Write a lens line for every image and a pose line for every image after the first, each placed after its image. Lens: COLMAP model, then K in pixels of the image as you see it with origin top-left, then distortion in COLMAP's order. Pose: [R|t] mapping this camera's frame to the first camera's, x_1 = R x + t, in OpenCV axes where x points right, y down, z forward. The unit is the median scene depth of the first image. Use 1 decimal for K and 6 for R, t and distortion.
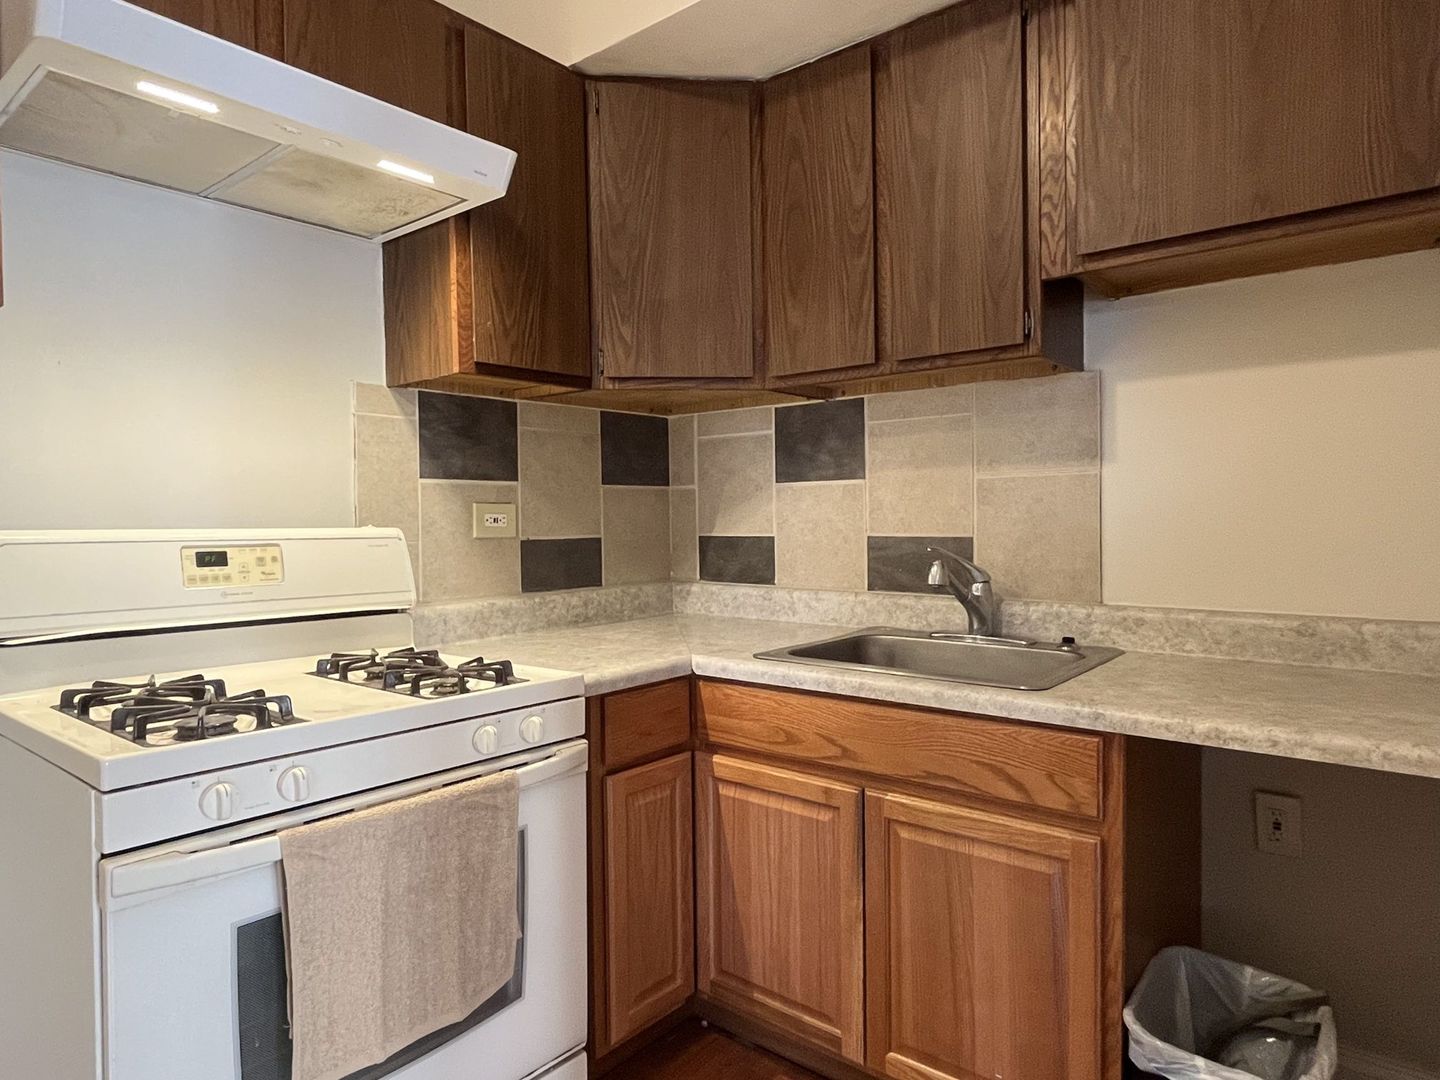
lens RADIAL K [[880.8, 0, 713.4], [0, 880.8, 537.7], [0, 0, 1]] dist [-0.002689, -0.001983]
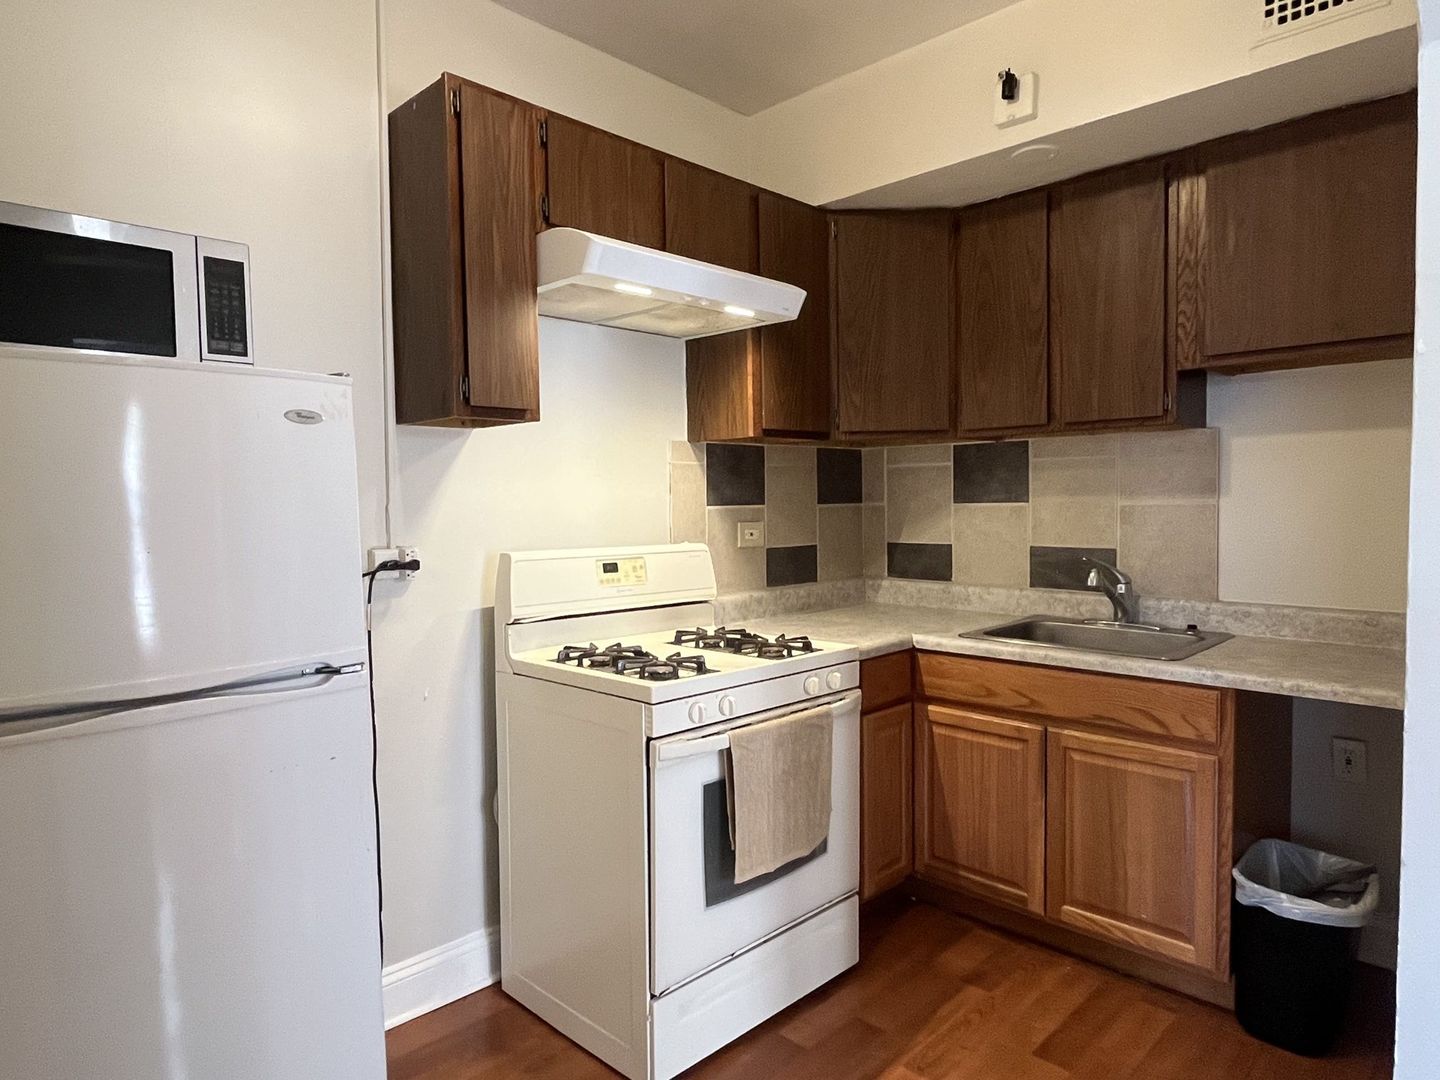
lens RADIAL K [[880.8, 0, 716.6], [0, 880.8, 540.4], [0, 0, 1]] dist [-0.002689, -0.001983]
pose [[0.995811, 0.002677, -0.091393, -0.213913], [-0.000449, 0.999702, 0.024389, -0.052310], [0.091431, -0.024245, 0.995516, -0.438399]]
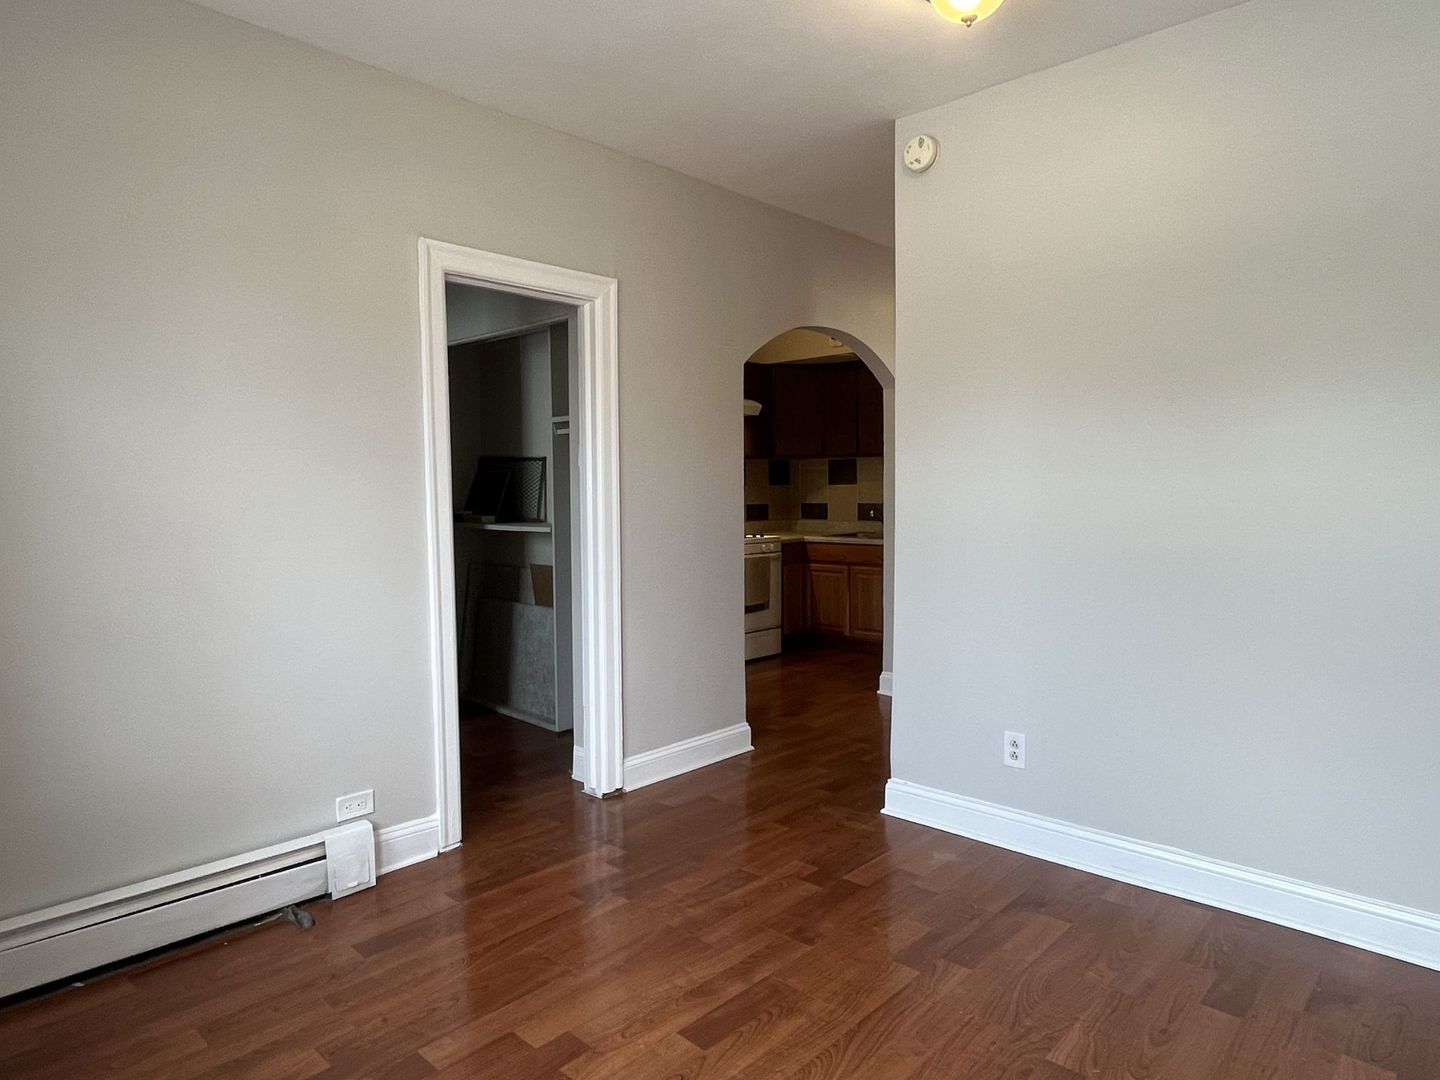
lens RADIAL K [[880.8, 0, 715.7], [0, 880.8, 539.0], [0, 0, 1]] dist [-0.002689, -0.001983]
pose [[0.998090, 0.002483, -0.061733, -0.167614], [-0.000011, 0.999199, 0.040012, 0.000170], [0.061783, -0.039935, 0.997290, -2.679234]]
